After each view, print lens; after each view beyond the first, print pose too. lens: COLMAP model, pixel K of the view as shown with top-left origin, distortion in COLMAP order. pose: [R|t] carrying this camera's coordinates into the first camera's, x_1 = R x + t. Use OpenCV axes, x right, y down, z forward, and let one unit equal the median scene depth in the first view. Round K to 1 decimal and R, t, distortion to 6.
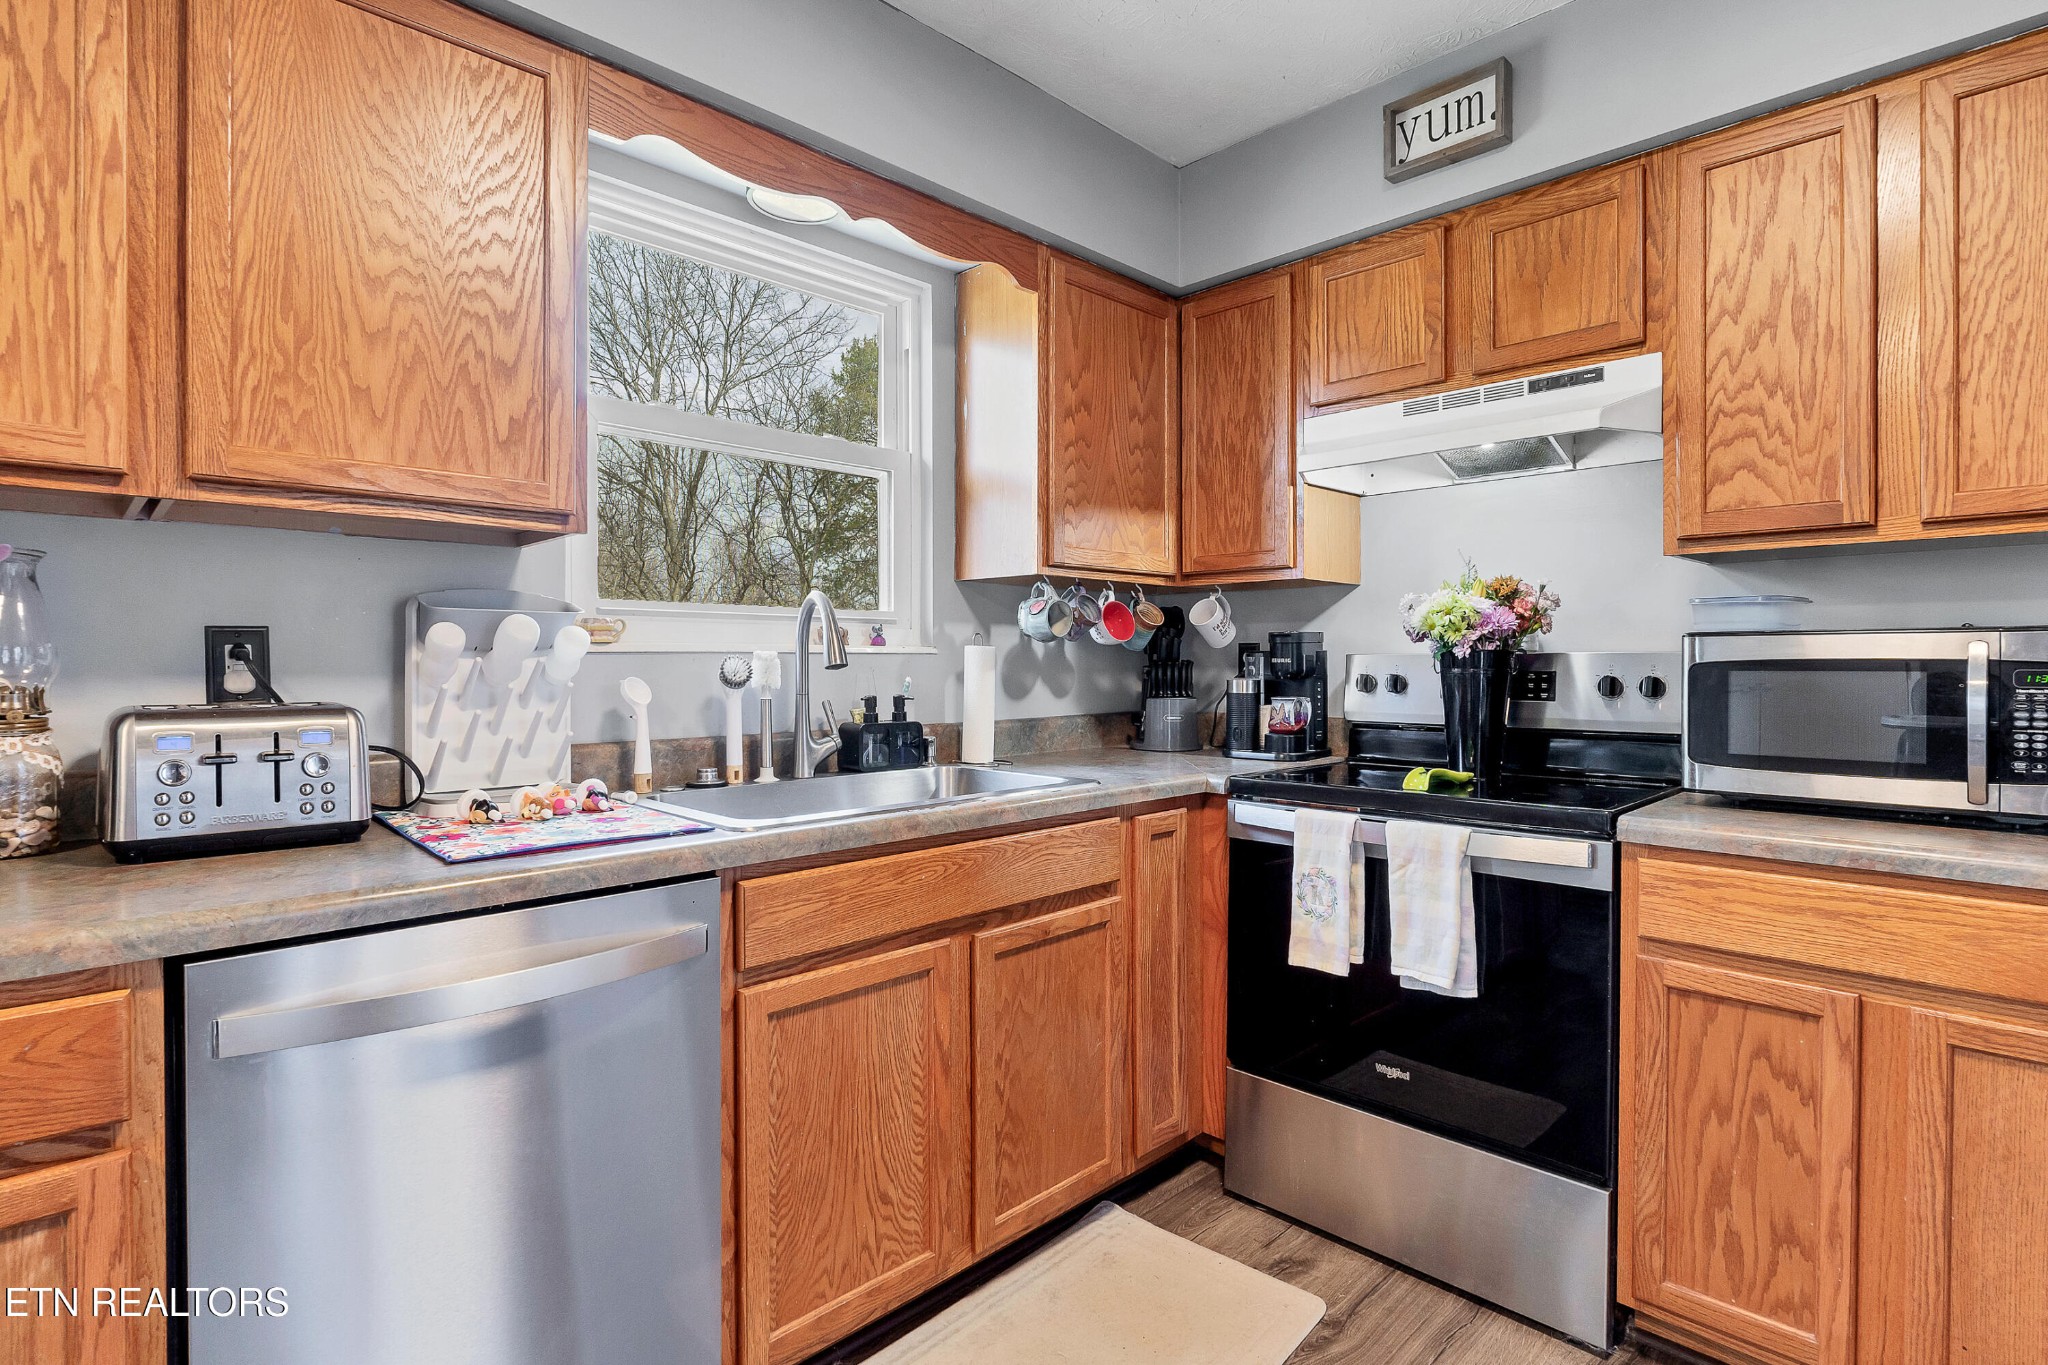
lens RADIAL K [[1001.2, 0, 989.4], [0, 1001.2, 673.5], [0, 0, 1]] dist [-0.005899, -0.000315]
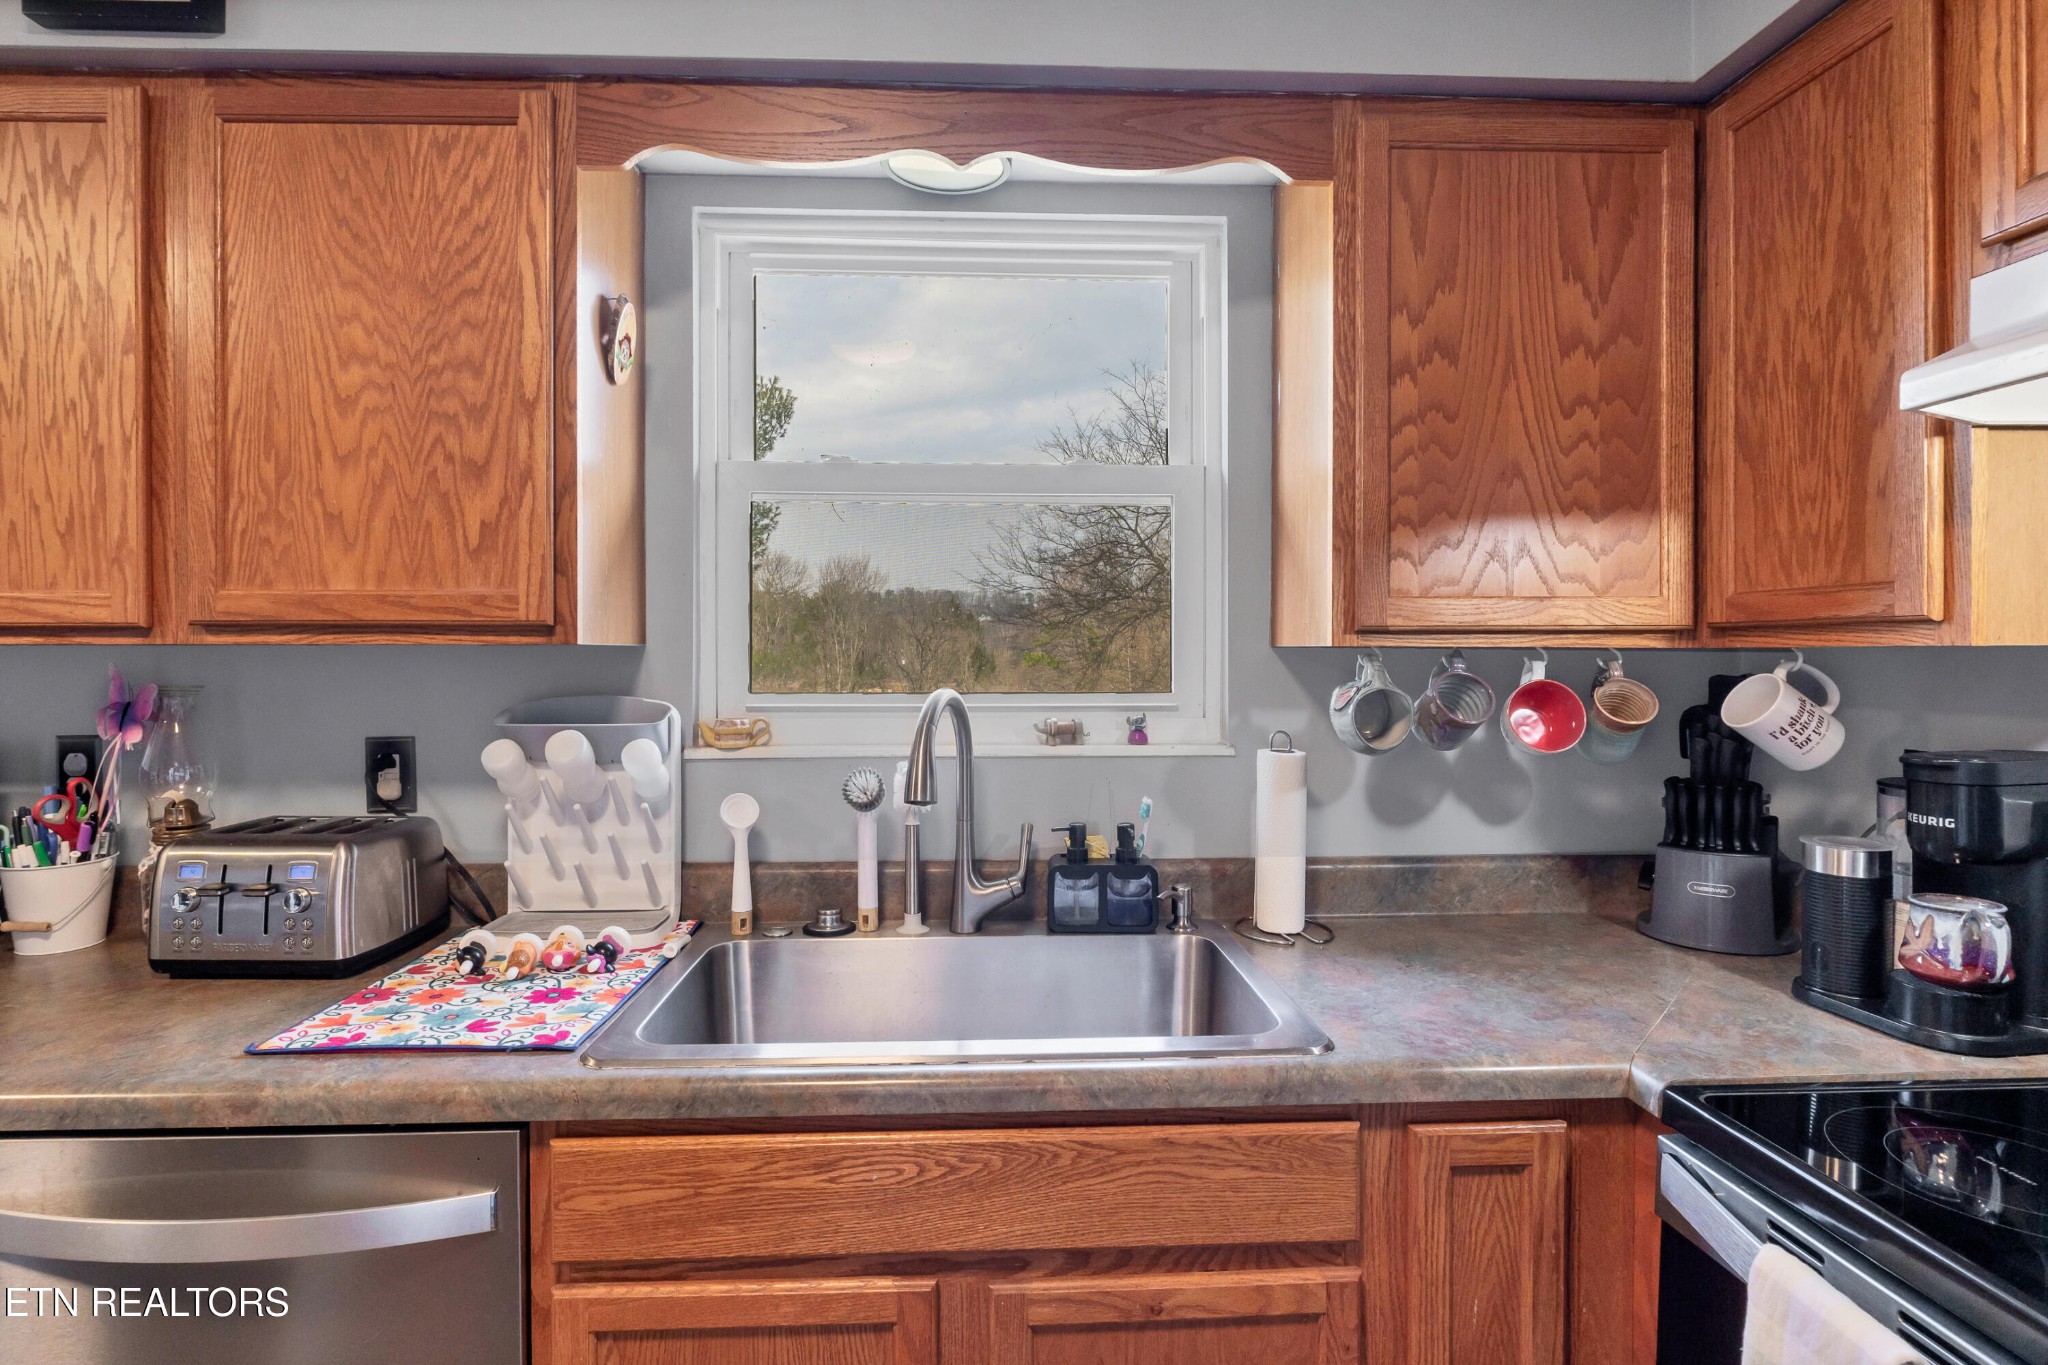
lens RADIAL K [[989.1, 0, 976.7], [0, 989.1, 669.0], [0, 0, 1]] dist [-0.002748, -0.000601]
pose [[0.753563, 0.007460, -0.657333, 0.337687], [-0.008449, 0.999963, 0.001663, -0.102810], [0.657321, 0.004300, 0.753598, 0.493685]]
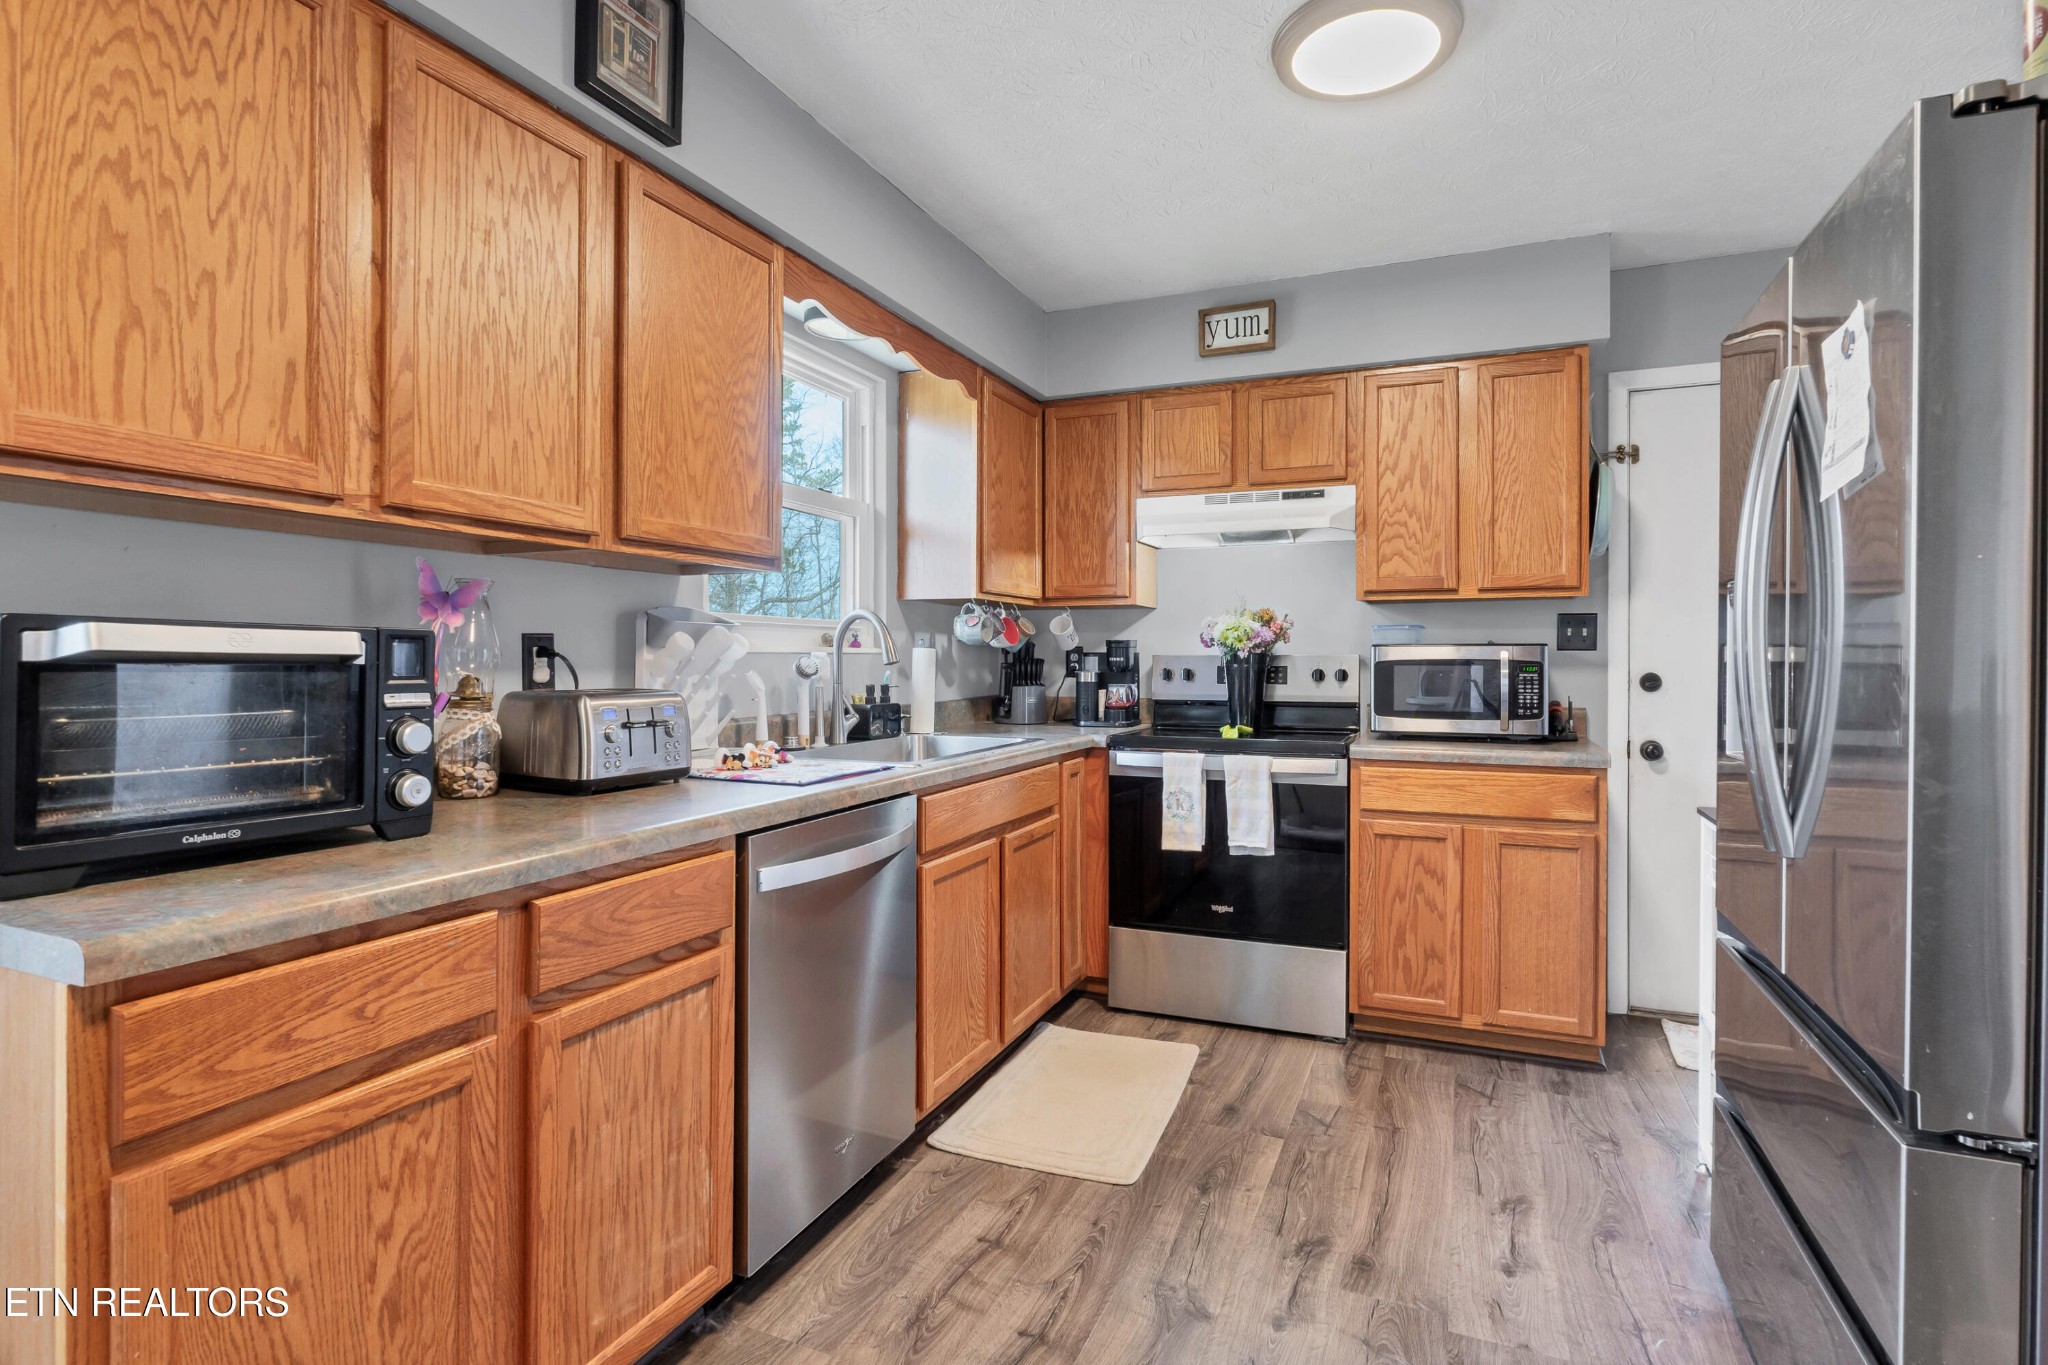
lens RADIAL K [[989.1, 0, 976.7], [0, 989.1, 669.0], [0, 0, 1]] dist [-0.002748, -0.000601]
pose [[0.936044, -0.002073, 0.351876, -0.538681], [0.002681, 0.999996, -0.001241, 0.003360], [-0.351872, 0.002105, 0.936046, -0.379408]]
